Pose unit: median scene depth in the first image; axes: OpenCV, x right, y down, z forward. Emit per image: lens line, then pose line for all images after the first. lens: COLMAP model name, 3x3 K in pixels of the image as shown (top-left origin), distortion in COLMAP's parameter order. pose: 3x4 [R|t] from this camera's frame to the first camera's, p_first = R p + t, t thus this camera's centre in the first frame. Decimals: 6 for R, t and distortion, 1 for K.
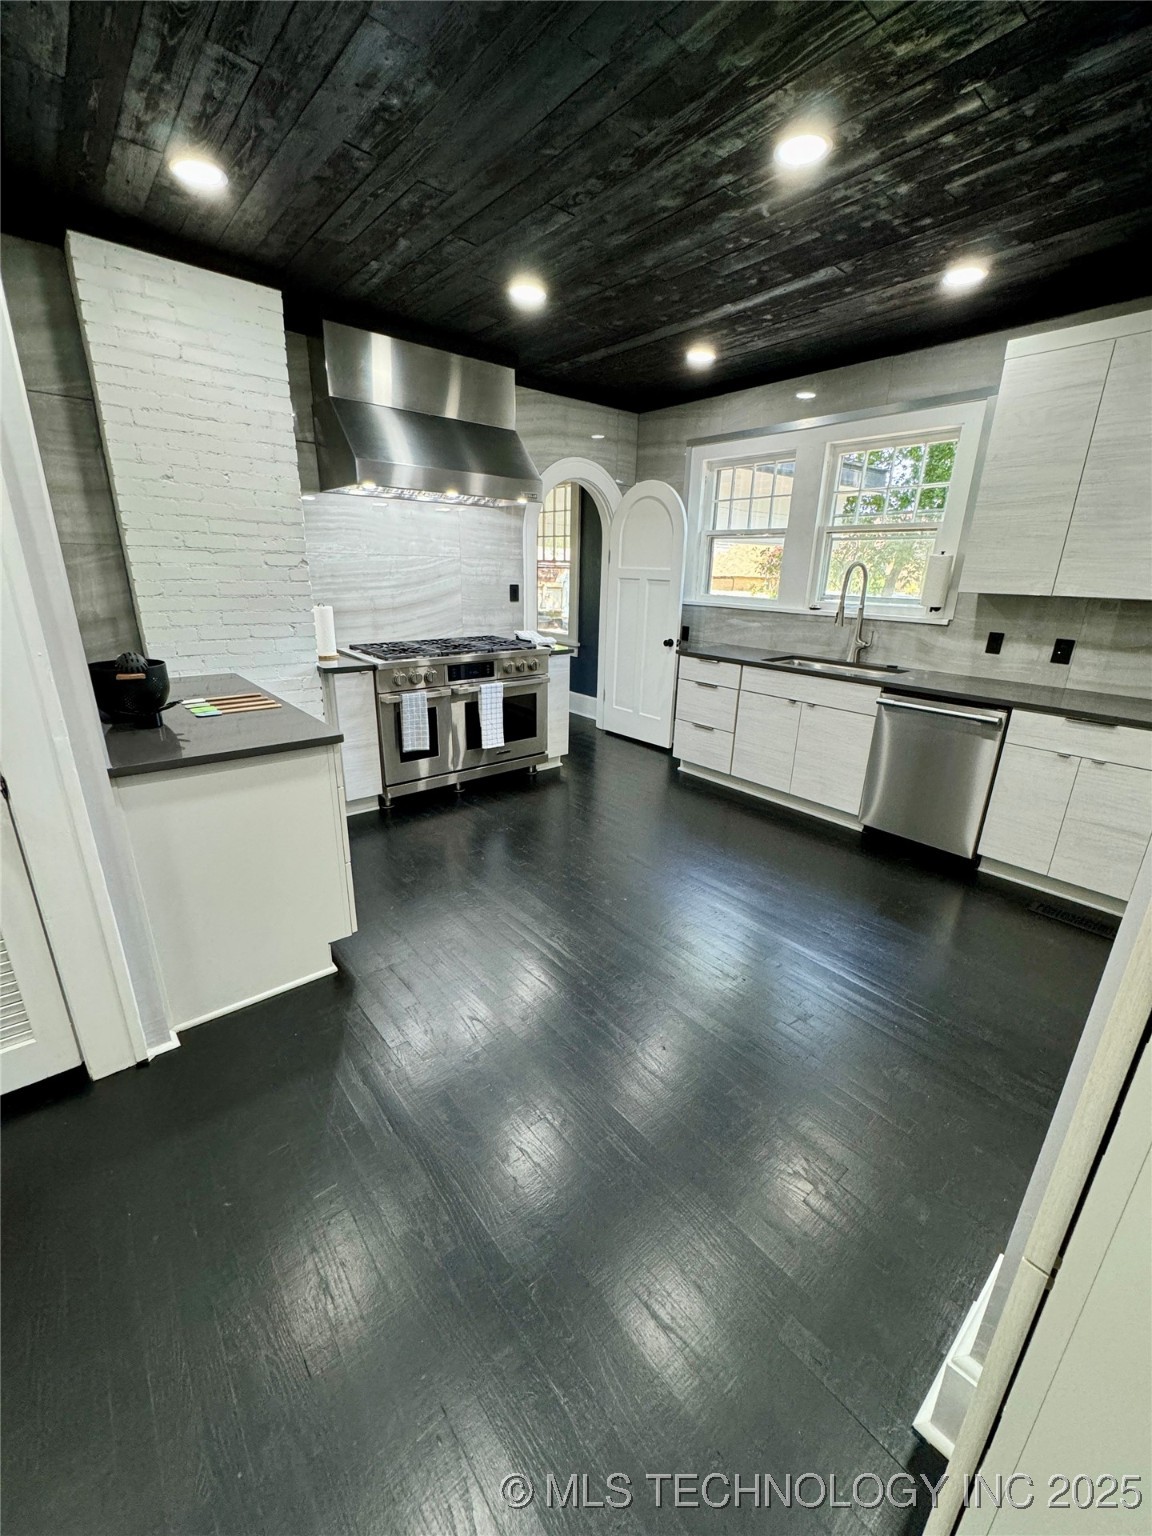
lens RADIAL K [[615.0, 0, 573.9], [0, 615.0, 766.6], [0, 0, 1]] dist [-0.001383, 0.000535]
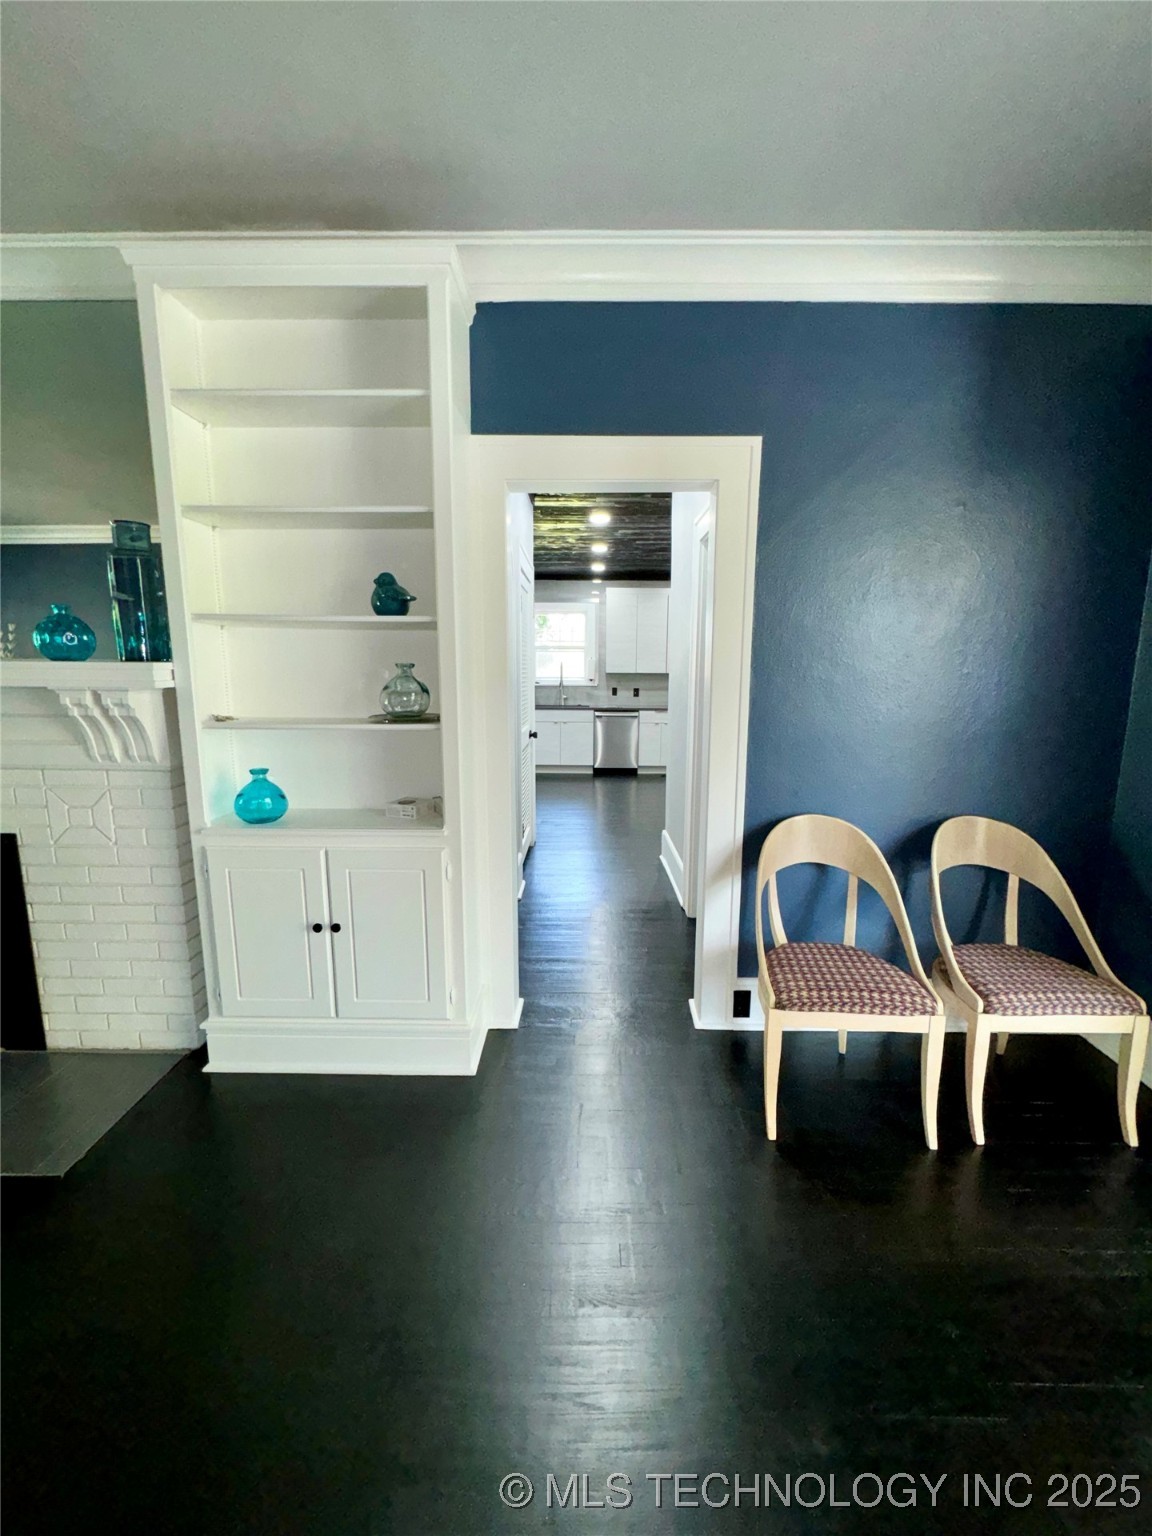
lens RADIAL K [[615.0, 0, 570.3], [0, 615.0, 774.5], [0, 0, 1]] dist [-0.001383, 0.000535]
pose [[0.642963, -0.144307, 0.752179, -1.599697], [0.239049, 0.970839, -0.018082, 0.158569], [-0.727636, 0.191434, 0.658710, -0.573131]]
